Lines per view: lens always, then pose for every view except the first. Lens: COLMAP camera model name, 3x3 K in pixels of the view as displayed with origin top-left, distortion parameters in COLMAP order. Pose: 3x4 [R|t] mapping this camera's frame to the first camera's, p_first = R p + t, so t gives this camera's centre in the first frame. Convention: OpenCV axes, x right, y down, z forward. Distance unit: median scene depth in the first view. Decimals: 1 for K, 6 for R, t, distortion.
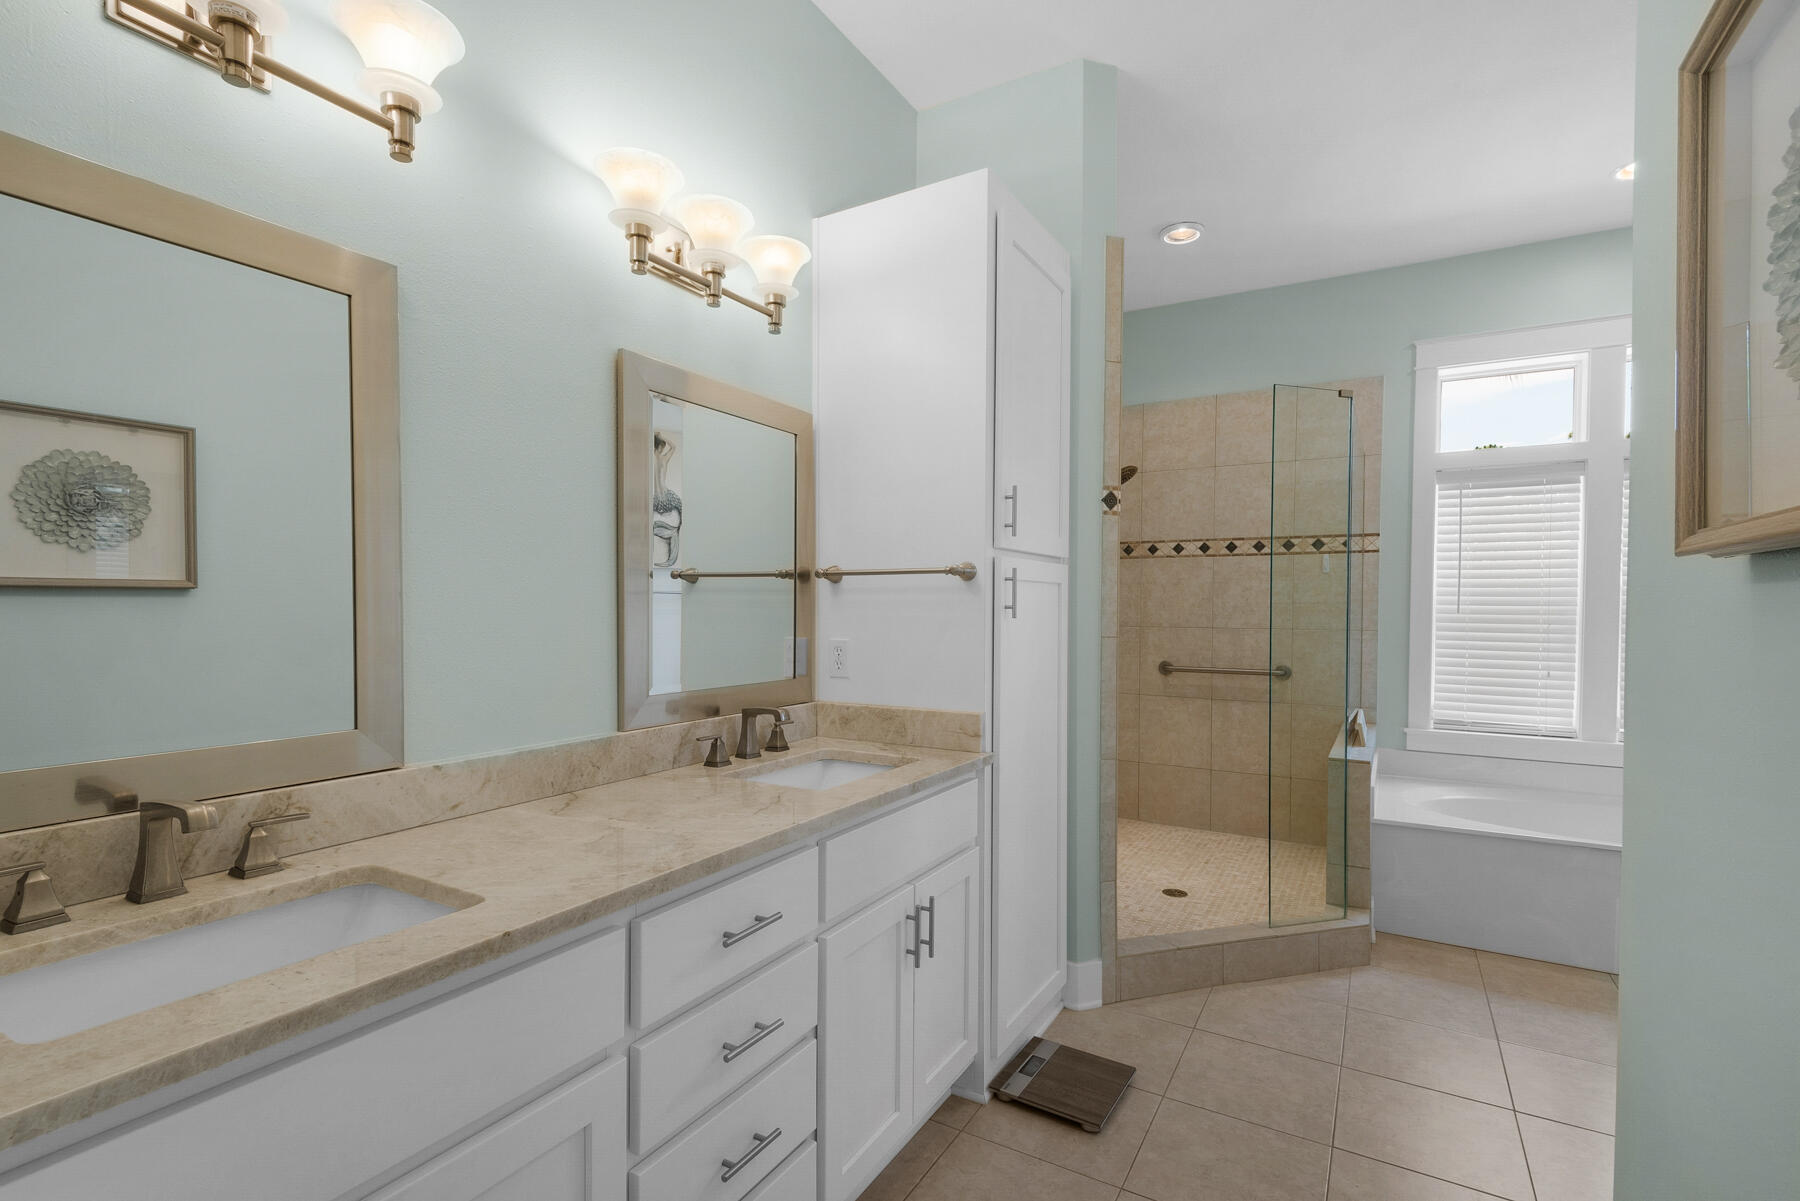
lens RADIAL K [[824.0, 0, 907.1], [0, 824.0, 622.5], [0, 0, 1]] dist [0.033741, -0.016287]
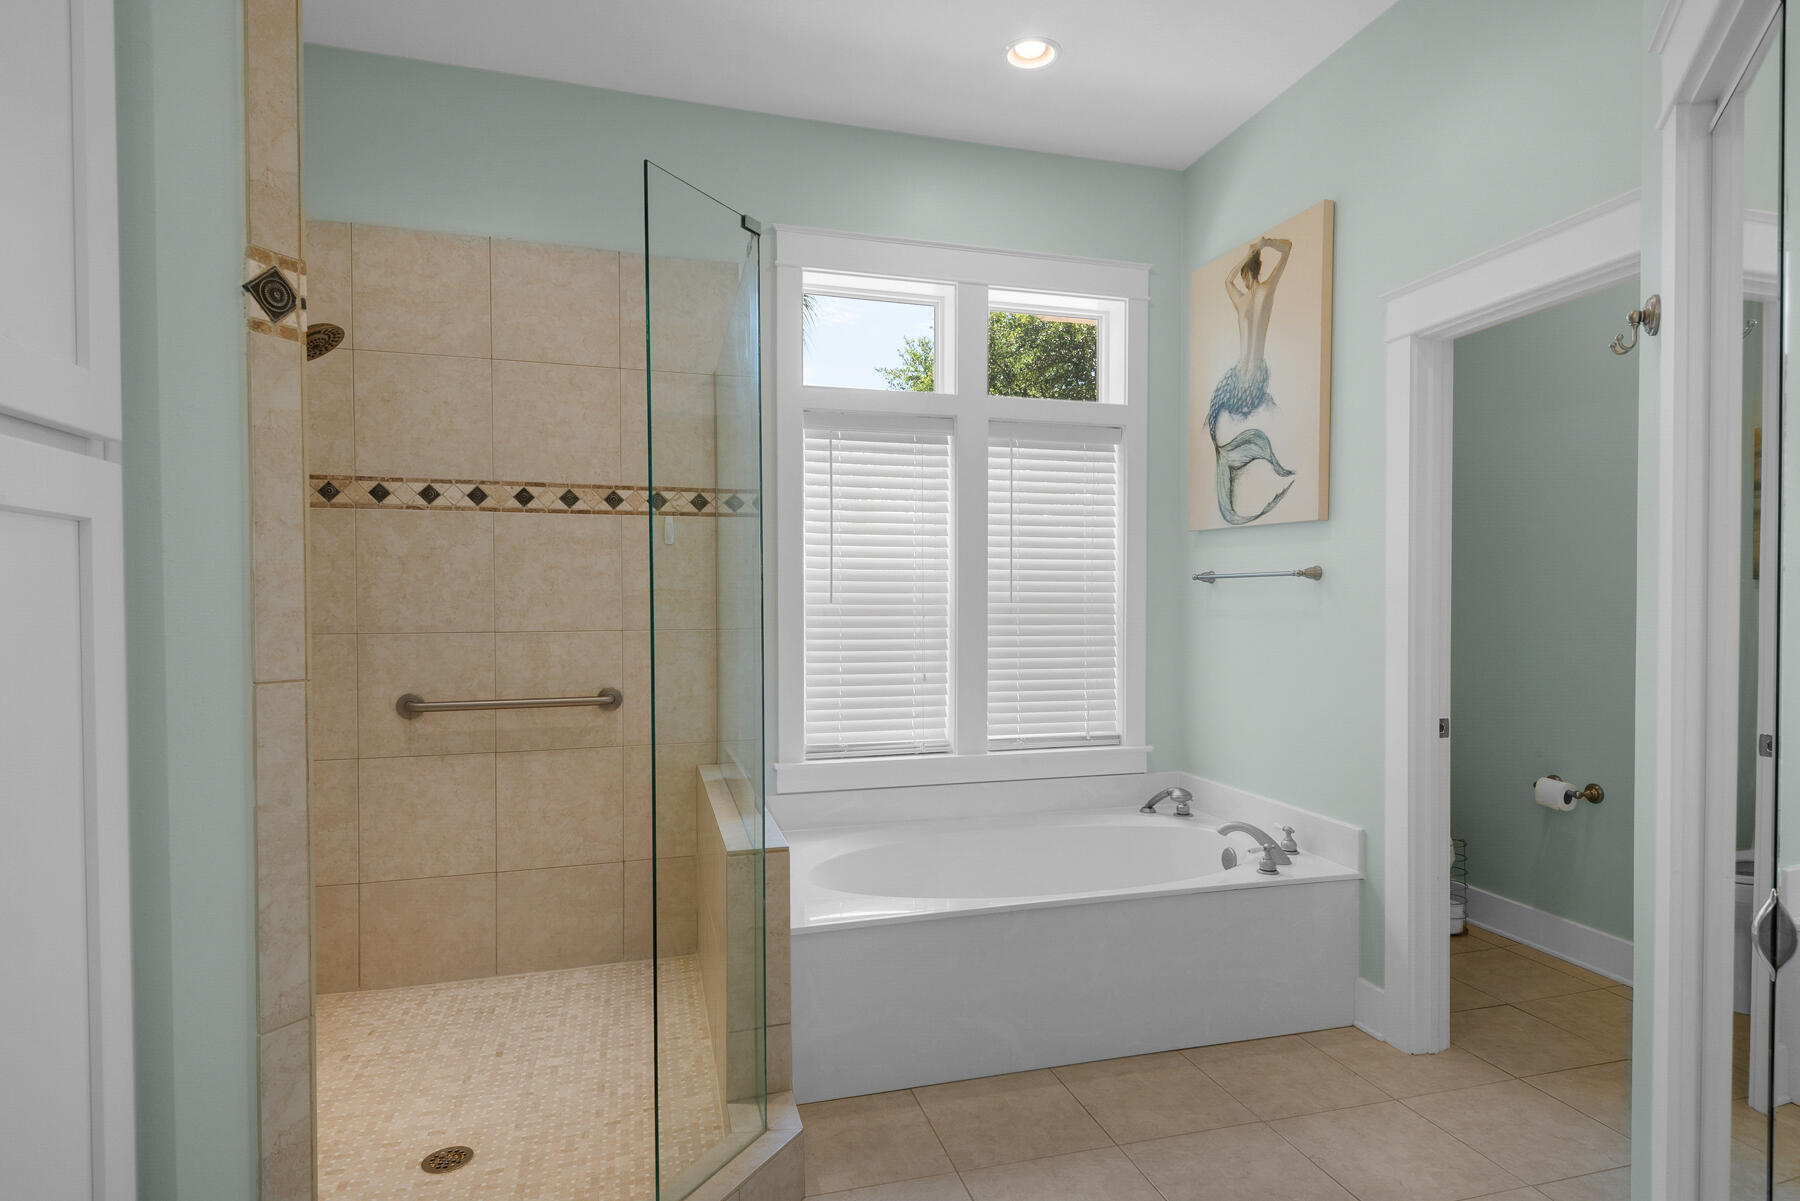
lens RADIAL K [[928.8, 0, 908.1], [0, 928.8, 611.9], [0, 0, 1]] dist [0.044831, -0.042500]
pose [[0.684478, -0.018245, 0.728805, 0.086855], [0.020442, 0.999774, 0.005829, -0.005874], [-0.728747, 0.010908, 0.684696, 0.336366]]
